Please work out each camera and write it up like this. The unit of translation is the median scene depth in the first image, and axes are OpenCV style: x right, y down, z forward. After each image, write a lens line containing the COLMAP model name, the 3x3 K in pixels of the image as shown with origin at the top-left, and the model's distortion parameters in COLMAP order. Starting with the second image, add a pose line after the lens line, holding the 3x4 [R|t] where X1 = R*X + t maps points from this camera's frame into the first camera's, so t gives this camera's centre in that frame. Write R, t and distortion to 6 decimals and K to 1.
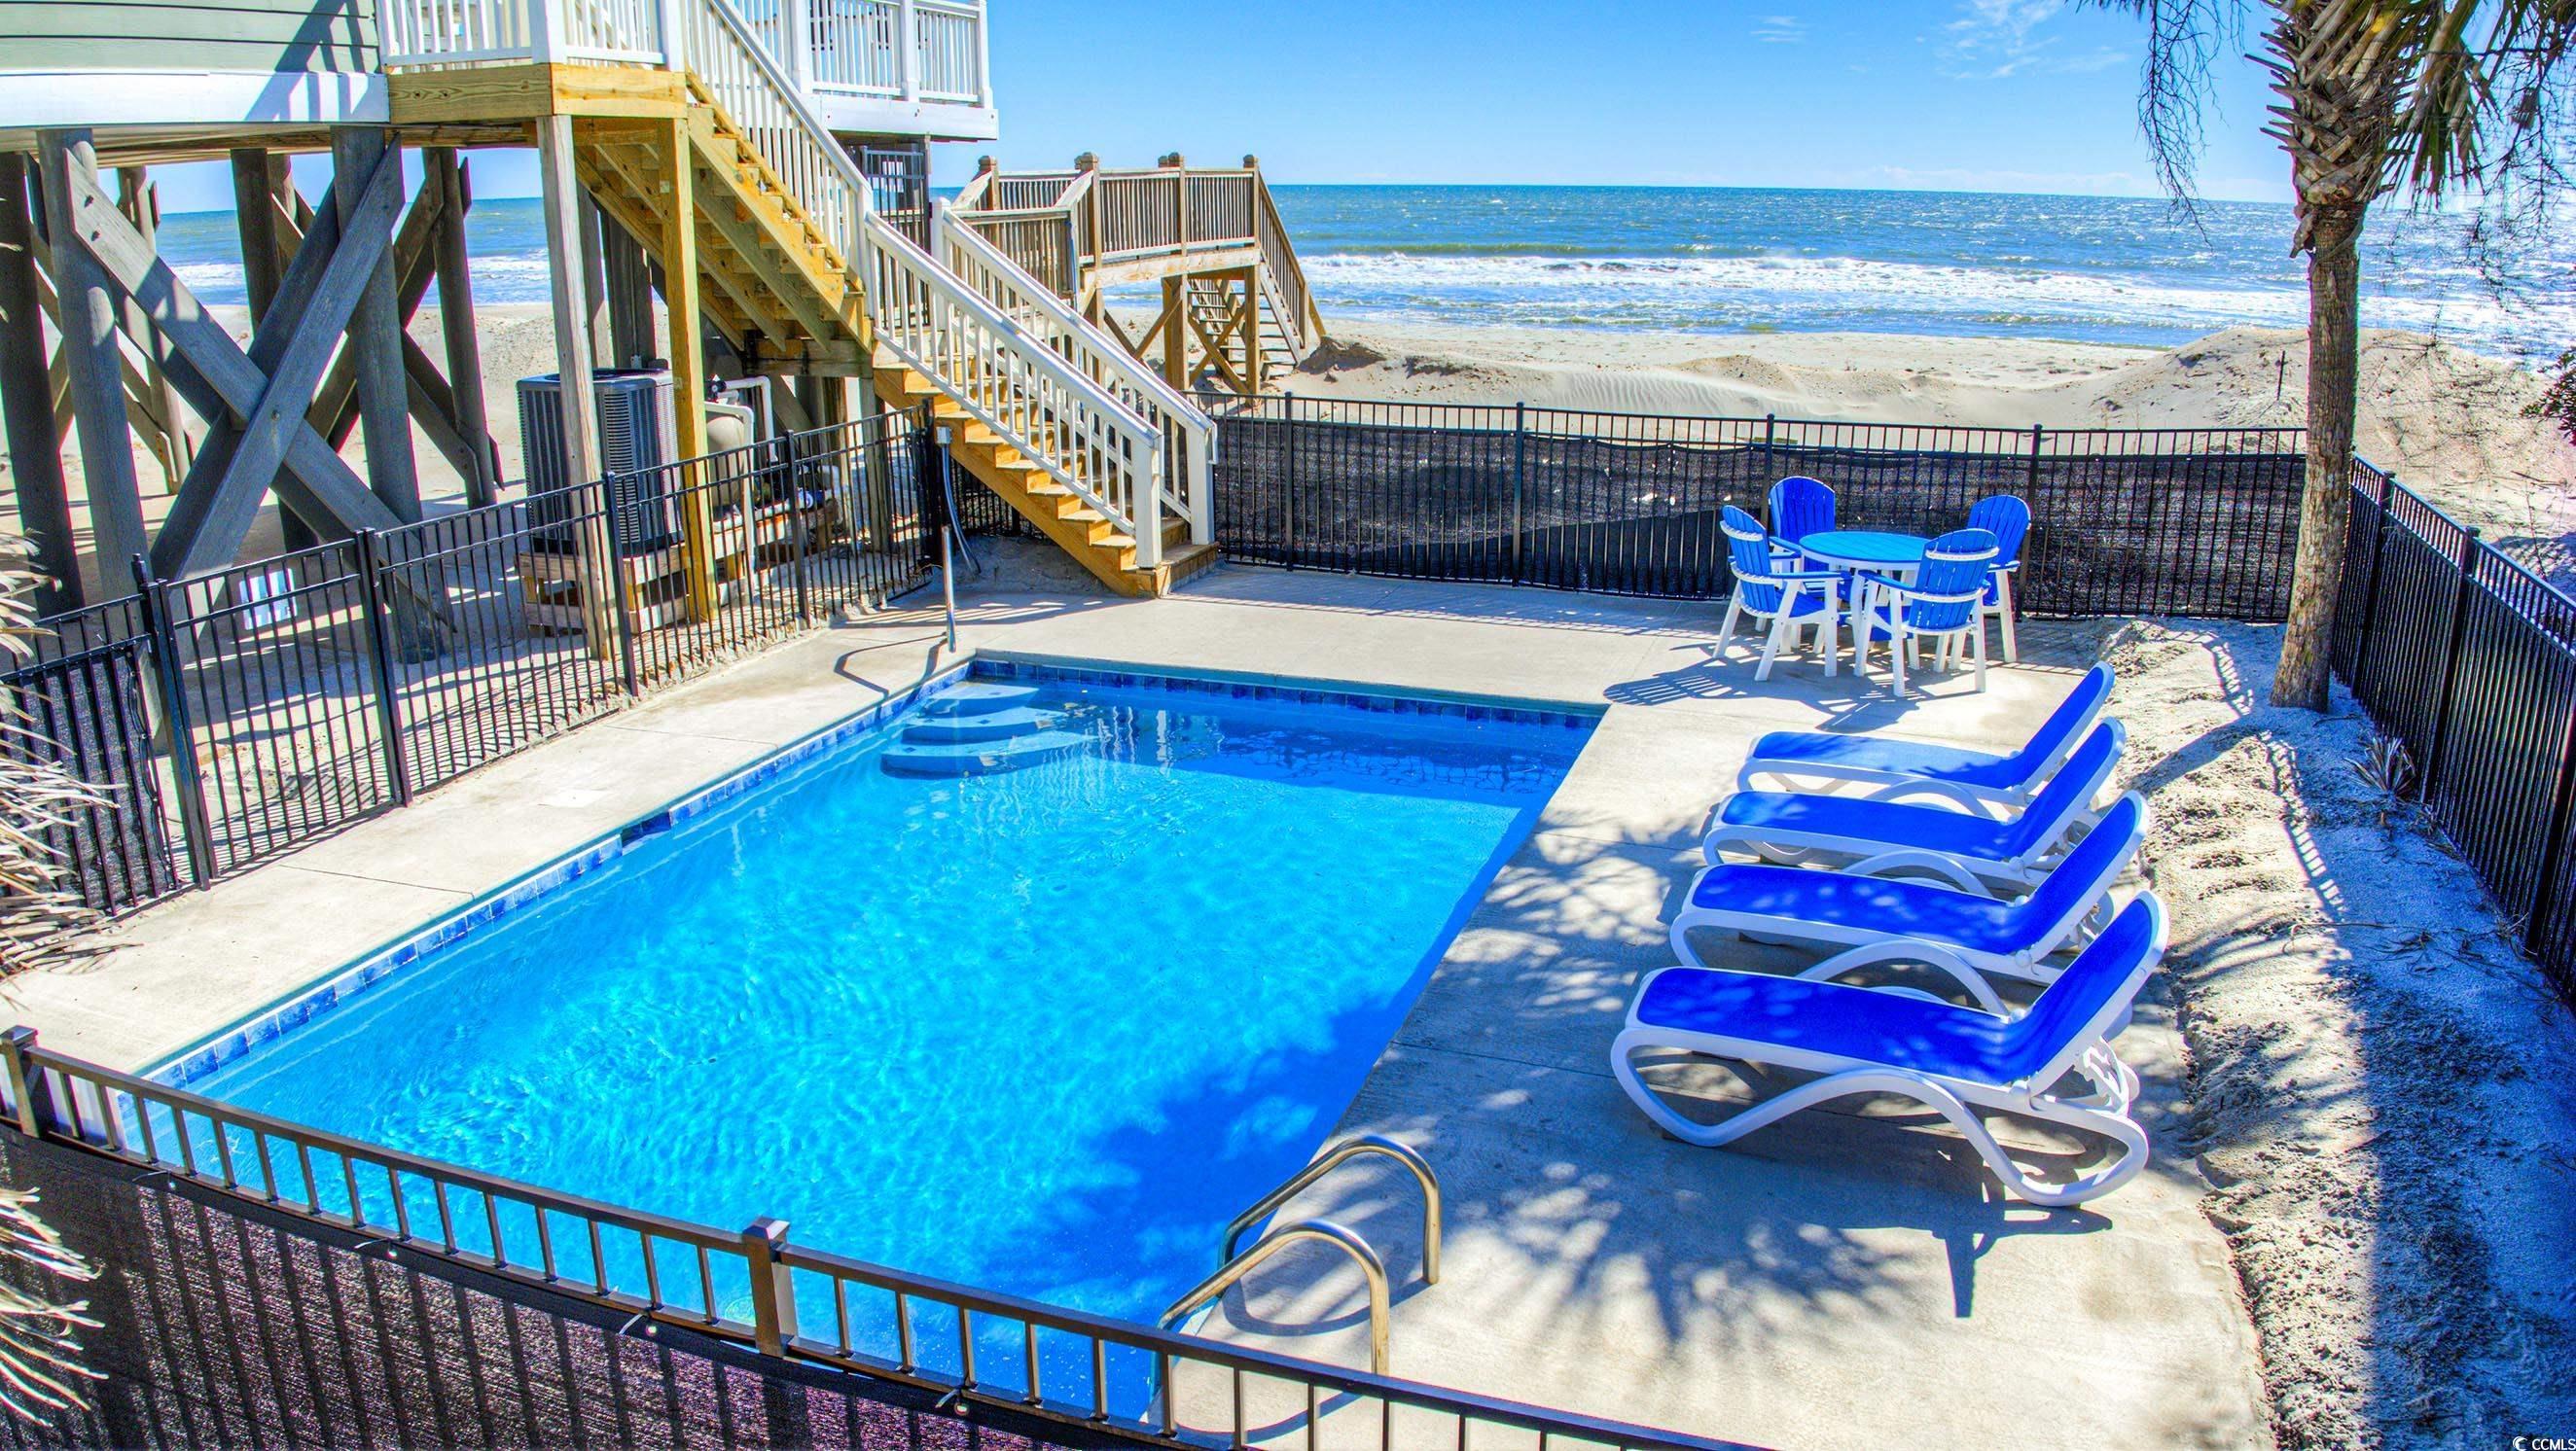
lens RADIAL K [[1849.9, 0, 1288.0], [0, 1849.9, 725.5], [0, 0, 1]] dist [-0.126209, -0.001015]
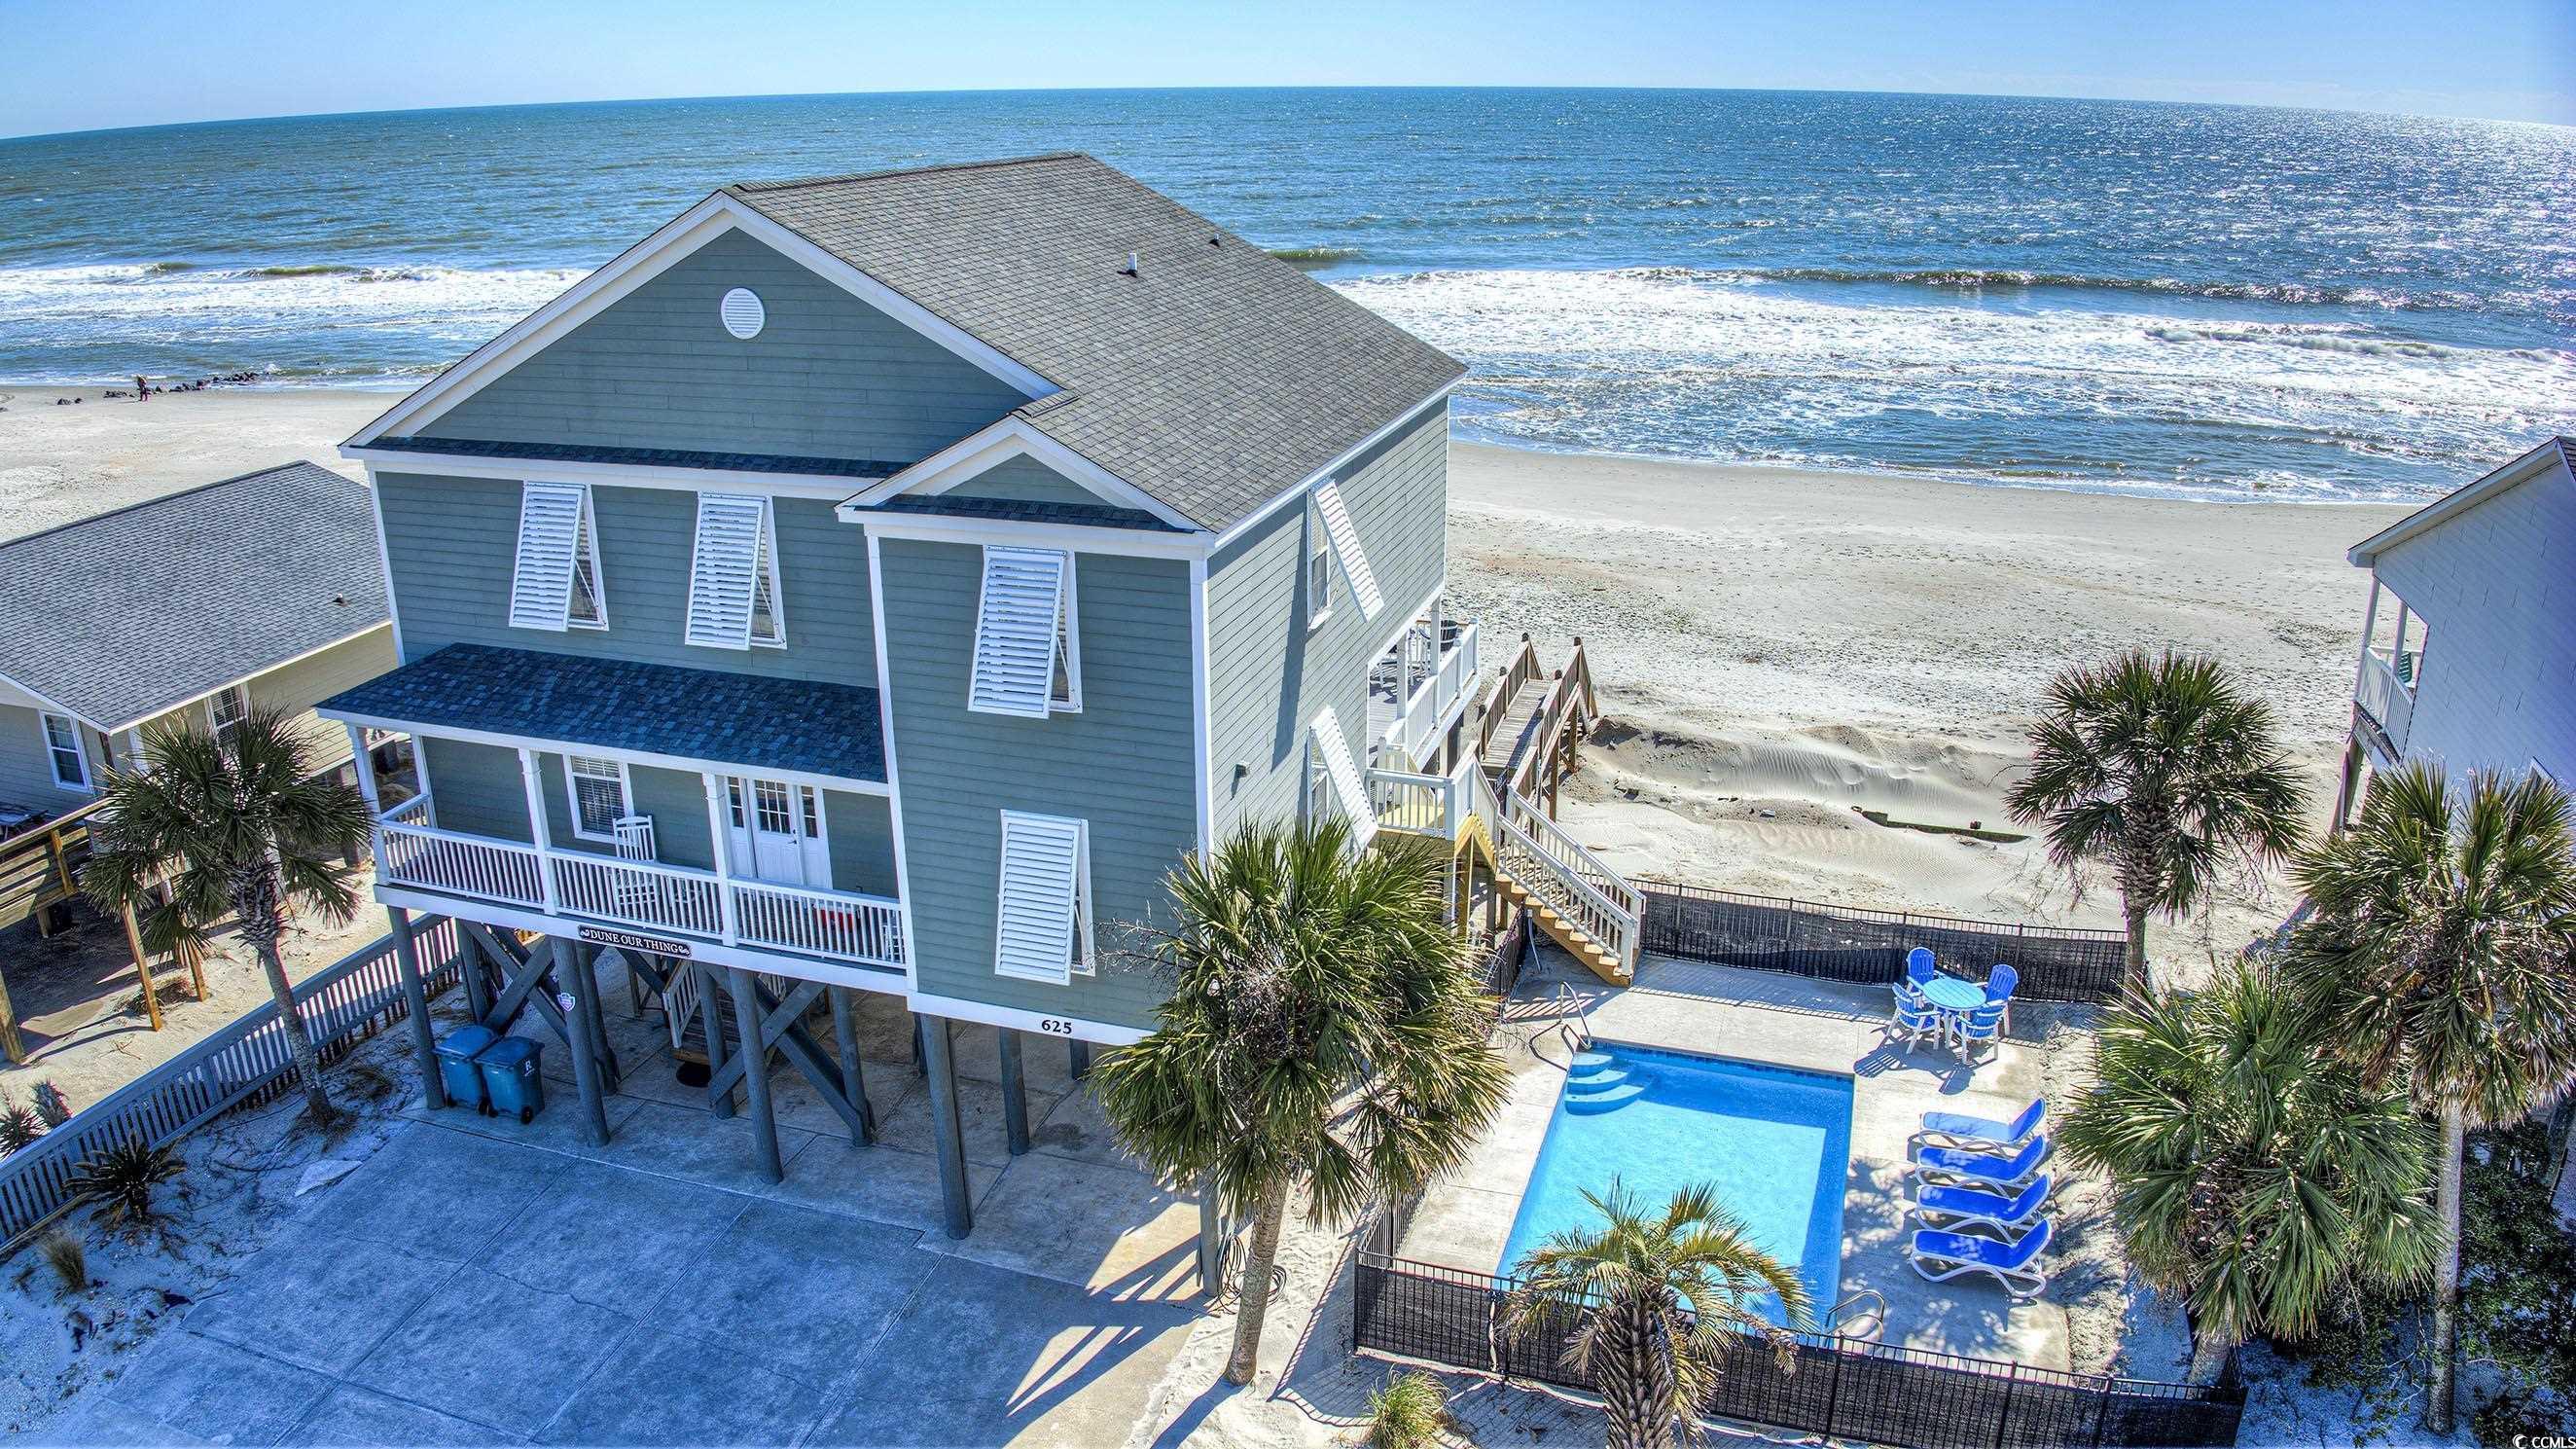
lens RADIAL K [[1850.5, 0, 1288.0], [0, 1850.5, 724.5], [0, 0, 1]] dist [-0.126209, -0.001015]
pose [[0.999696, -0.011027, 0.022068, -0.593368], [0.009907, 0.998689, 0.050227, -0.563341], [-0.022593, -0.049993, 0.998494, -1.329574]]
